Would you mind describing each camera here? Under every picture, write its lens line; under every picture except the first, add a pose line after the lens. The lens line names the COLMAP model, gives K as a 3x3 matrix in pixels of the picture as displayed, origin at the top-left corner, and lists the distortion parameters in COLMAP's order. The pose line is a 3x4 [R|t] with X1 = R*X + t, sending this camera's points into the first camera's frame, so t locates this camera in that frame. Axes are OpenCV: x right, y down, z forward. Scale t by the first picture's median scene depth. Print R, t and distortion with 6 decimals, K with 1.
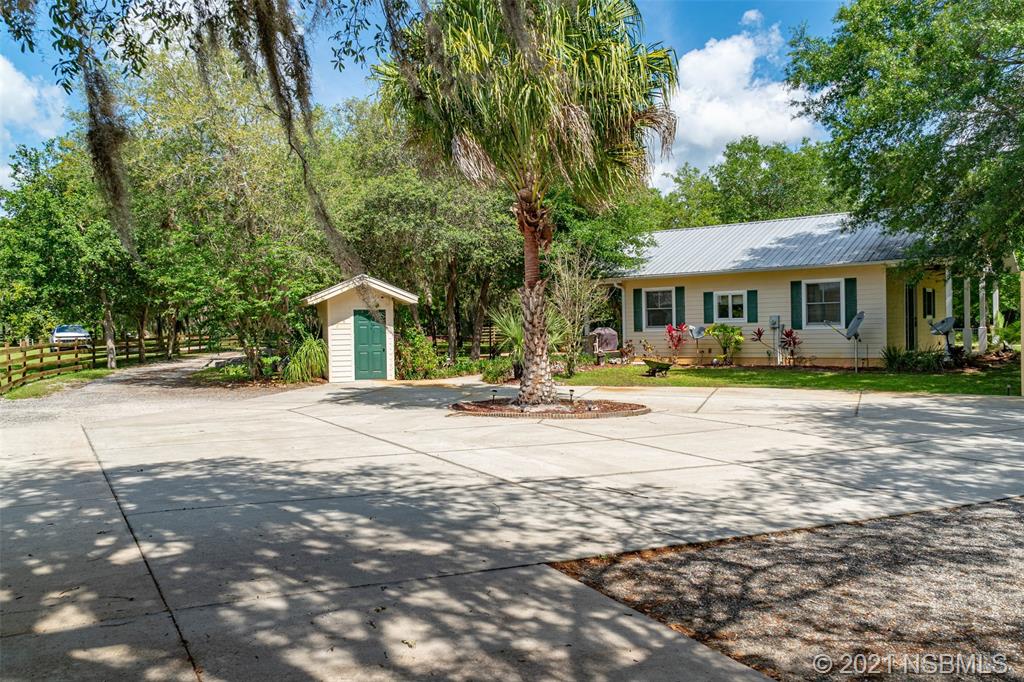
lens RADIAL K [[817.1, 0, 512.0], [0, 817.1, 341.0], [0, 0, 1]] dist [-0.002355, -0.005795]
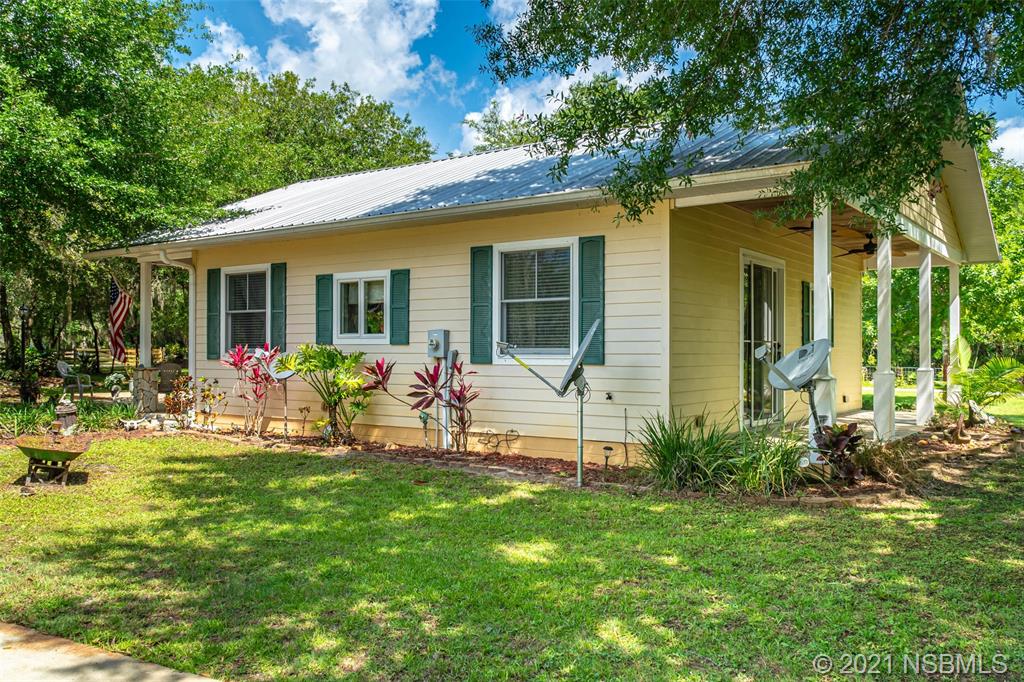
lens RADIAL K [[850.2, 0, 512.0], [0, 850.2, 341.0], [0, 0, 1]] dist [-0.000578, -0.001369]
pose [[0.998314, 0.028668, 0.050465, 0.325124], [-0.026946, 0.999042, -0.034480, -0.010715], [-0.051405, 0.033062, 0.998130, 0.542551]]
